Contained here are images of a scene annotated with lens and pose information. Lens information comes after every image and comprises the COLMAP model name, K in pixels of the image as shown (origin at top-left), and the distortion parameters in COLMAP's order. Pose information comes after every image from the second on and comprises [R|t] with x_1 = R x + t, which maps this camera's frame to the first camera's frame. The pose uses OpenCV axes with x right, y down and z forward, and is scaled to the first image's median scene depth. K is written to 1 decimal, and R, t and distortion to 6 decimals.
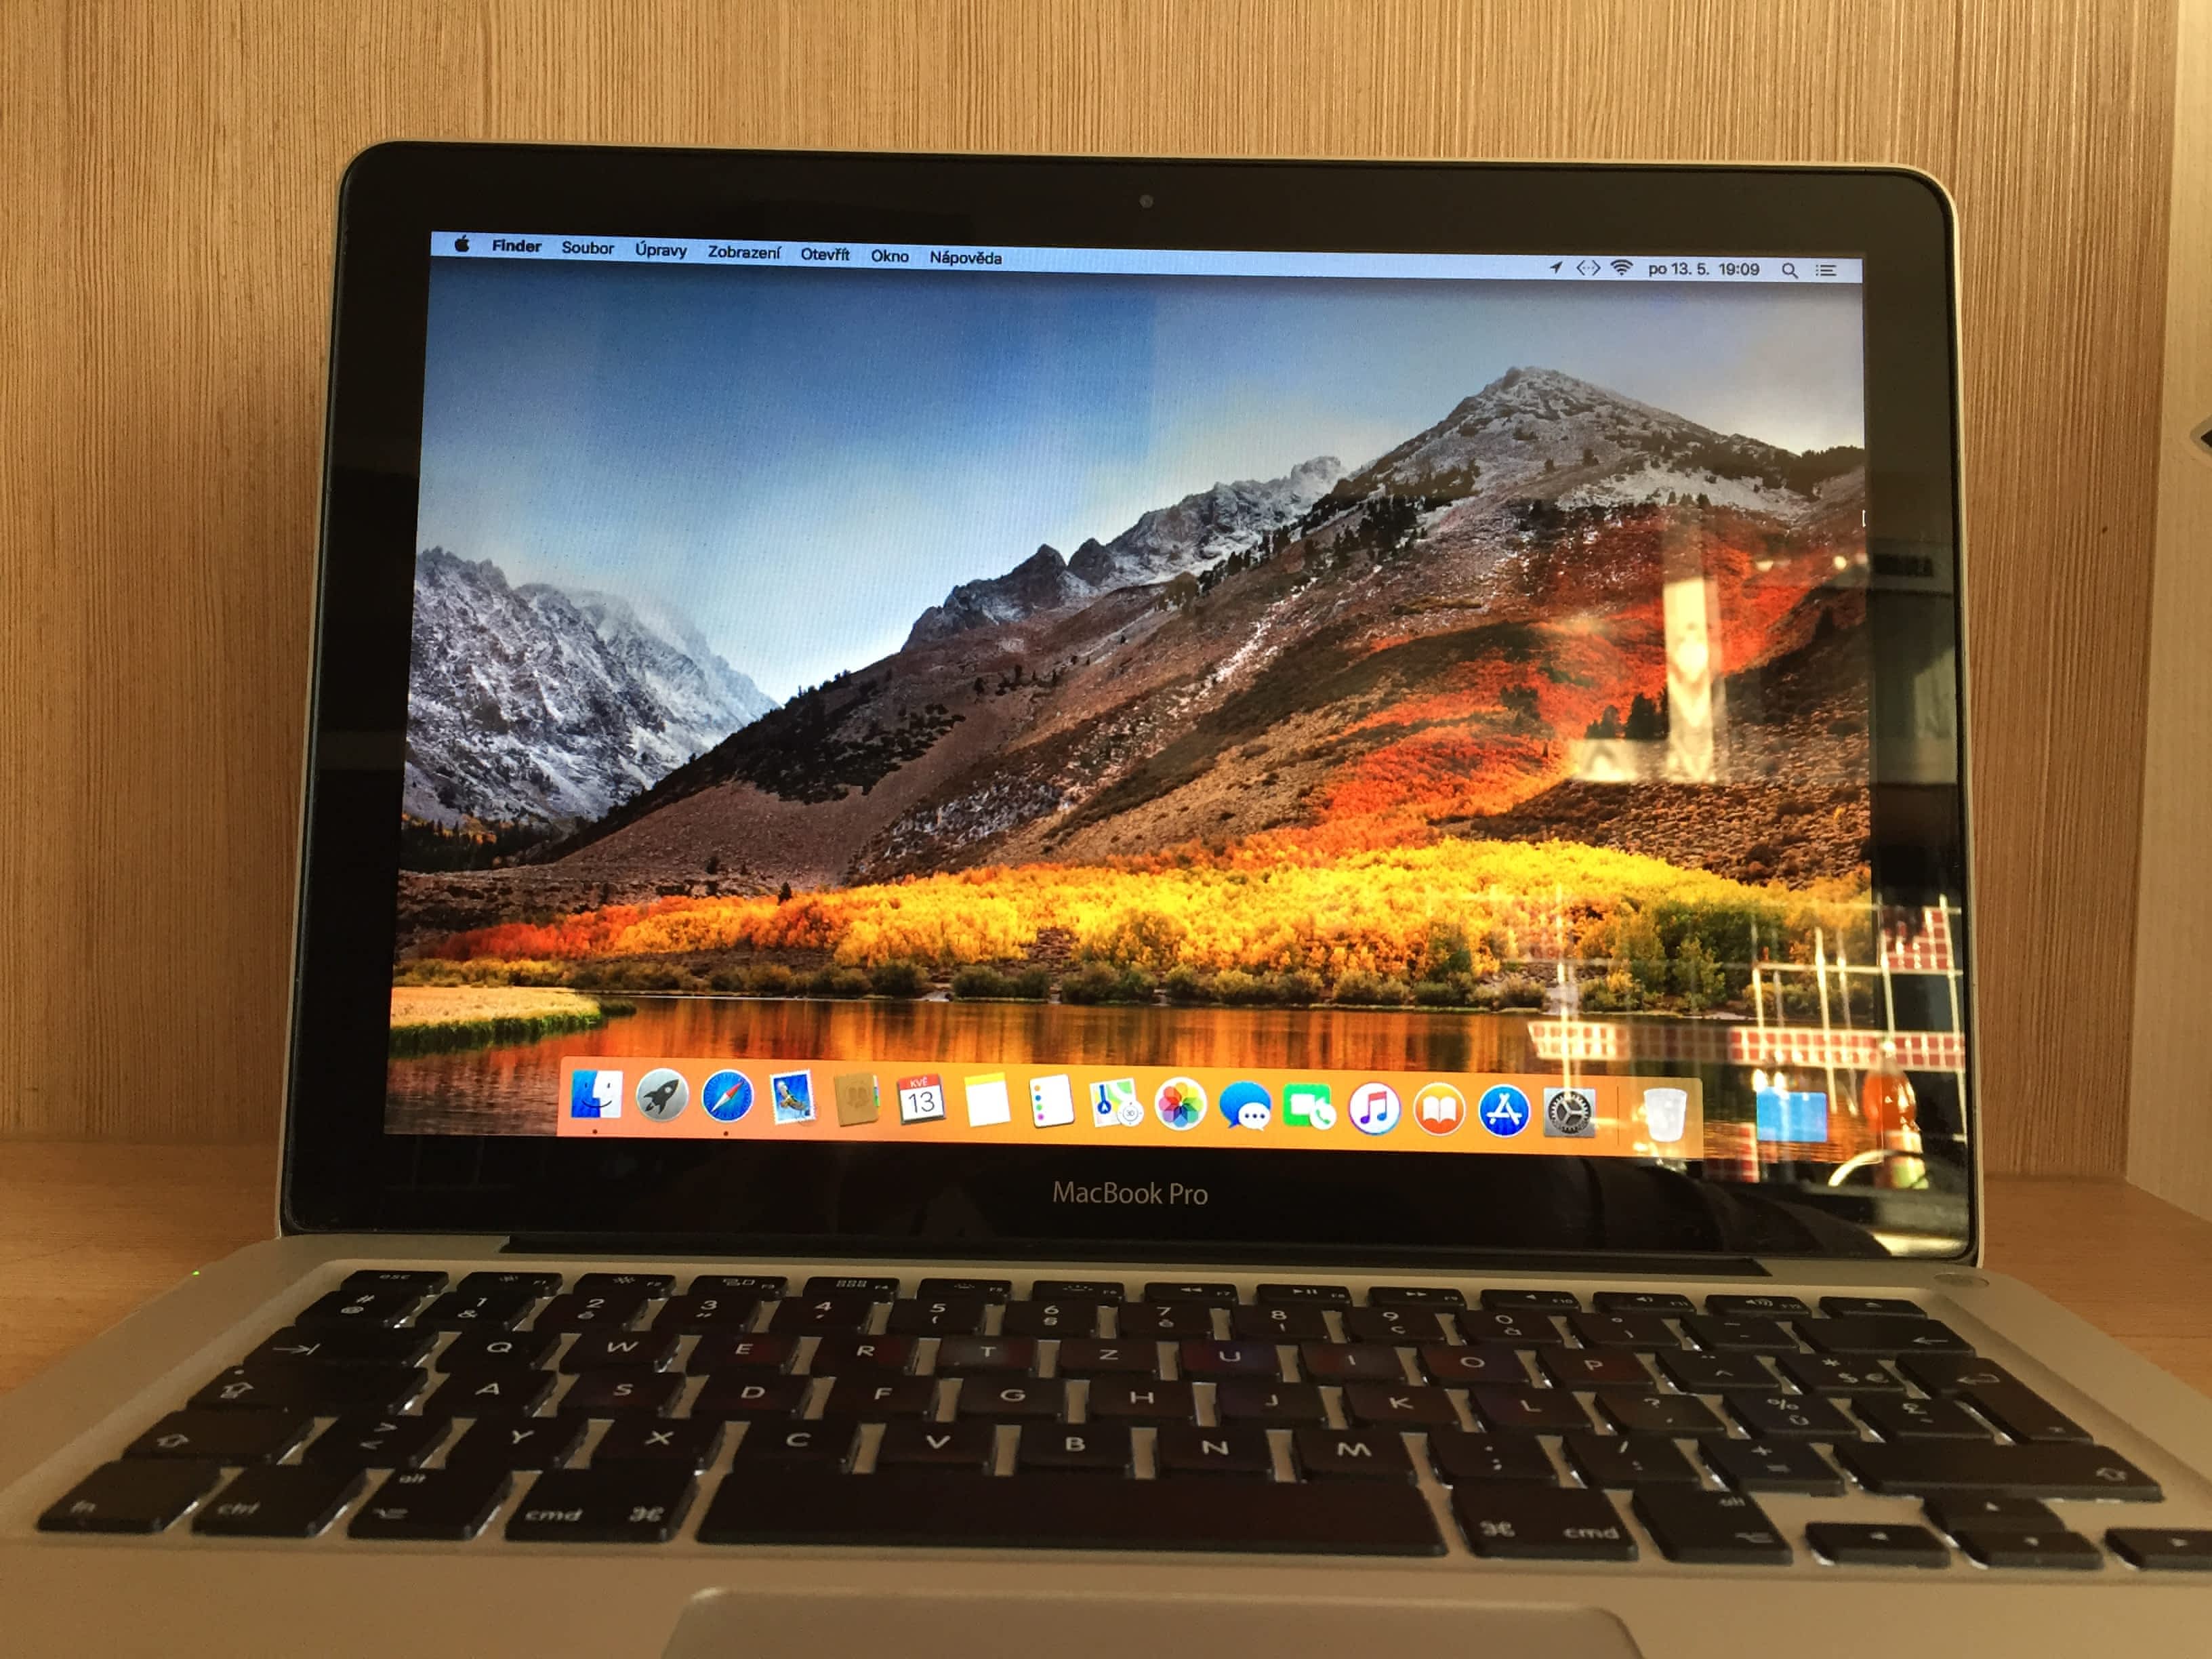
lens RADIAL K [[1979.0, 0, 1107.0], [0, 1979.0, 844.4], [0, 0, 1]] dist [0.098806, -0.161936]
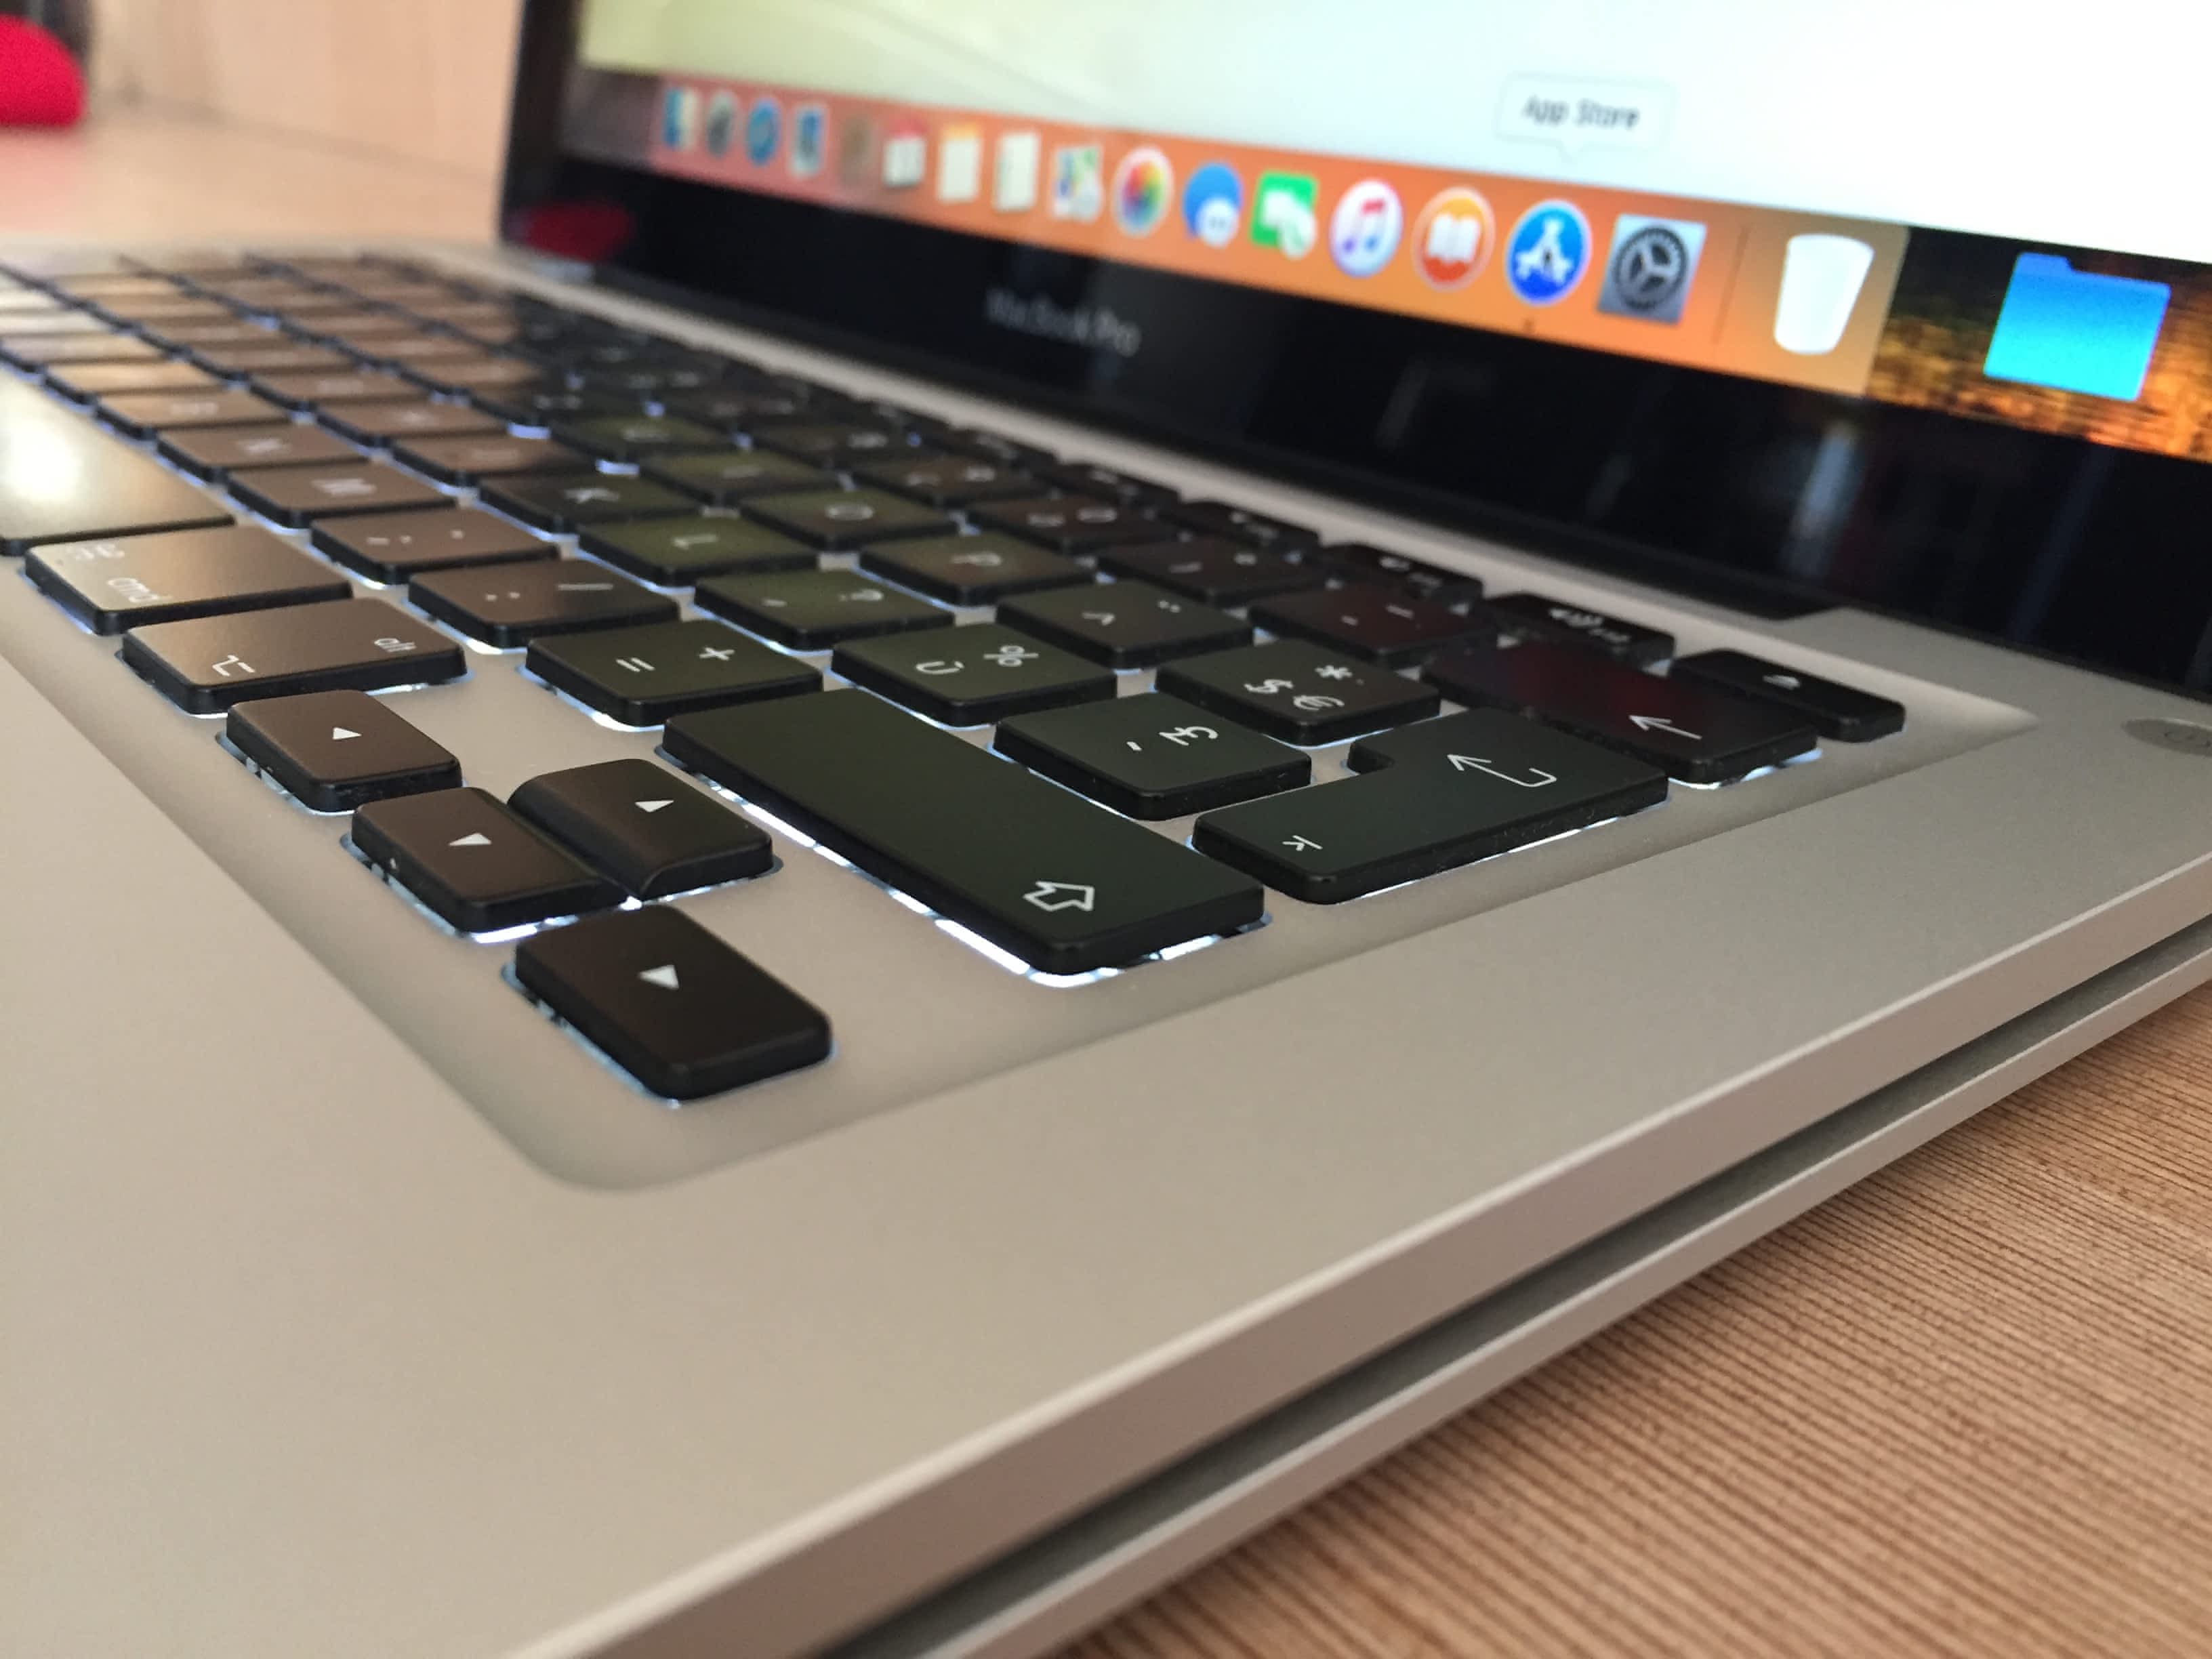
lens RADIAL K [[1979.0, 0, 1107.0], [0, 1979.0, 844.4], [0, 0, 1]] dist [0.098806, -0.161936]
pose [[0.652124, 0.305610, -0.693785, 0.574651], [-0.117559, 0.944843, 0.305700, 0.140601], [0.748942, -0.117793, 0.652081, 0.569905]]
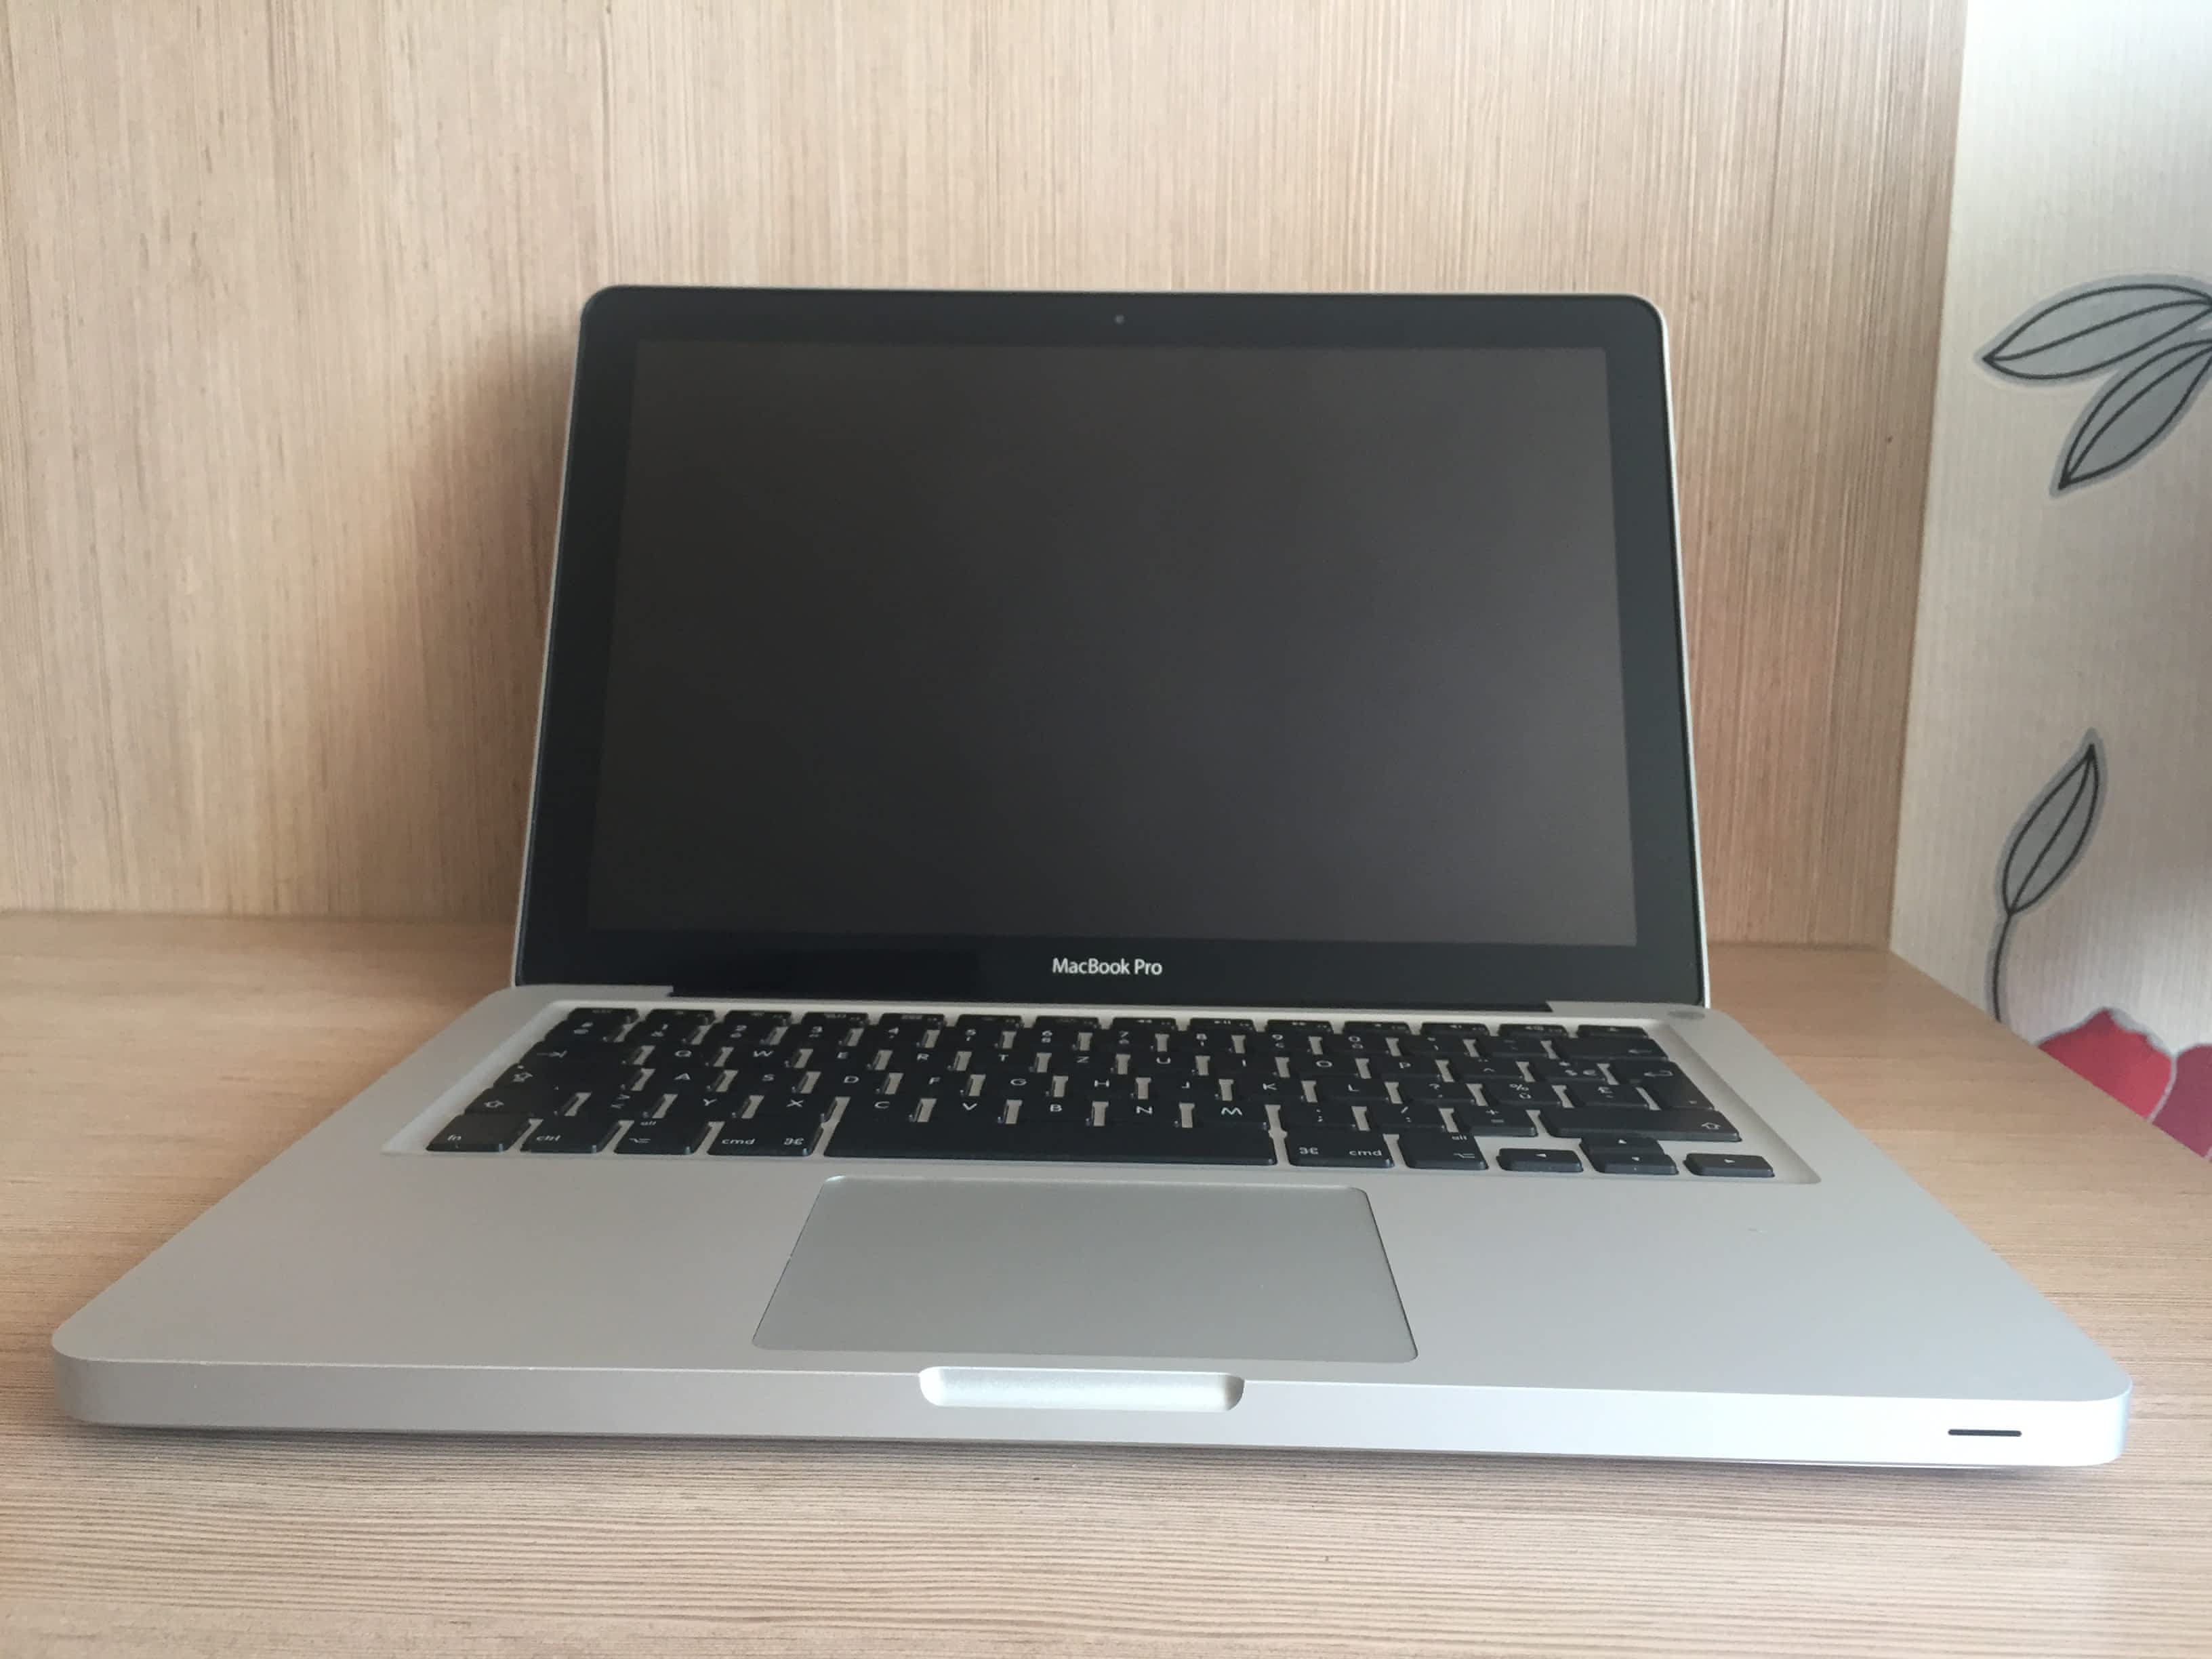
lens RADIAL K [[1979.0, 0, 1107.0], [0, 1979.0, 844.4], [0, 0, 1]] dist [0.098806, -0.161936]
pose [[0.999759, -0.002414, -0.021814, 0.044896], [0.004742, 0.994213, 0.107326, -0.058367], [0.021429, -0.107403, 0.993985, -0.411831]]
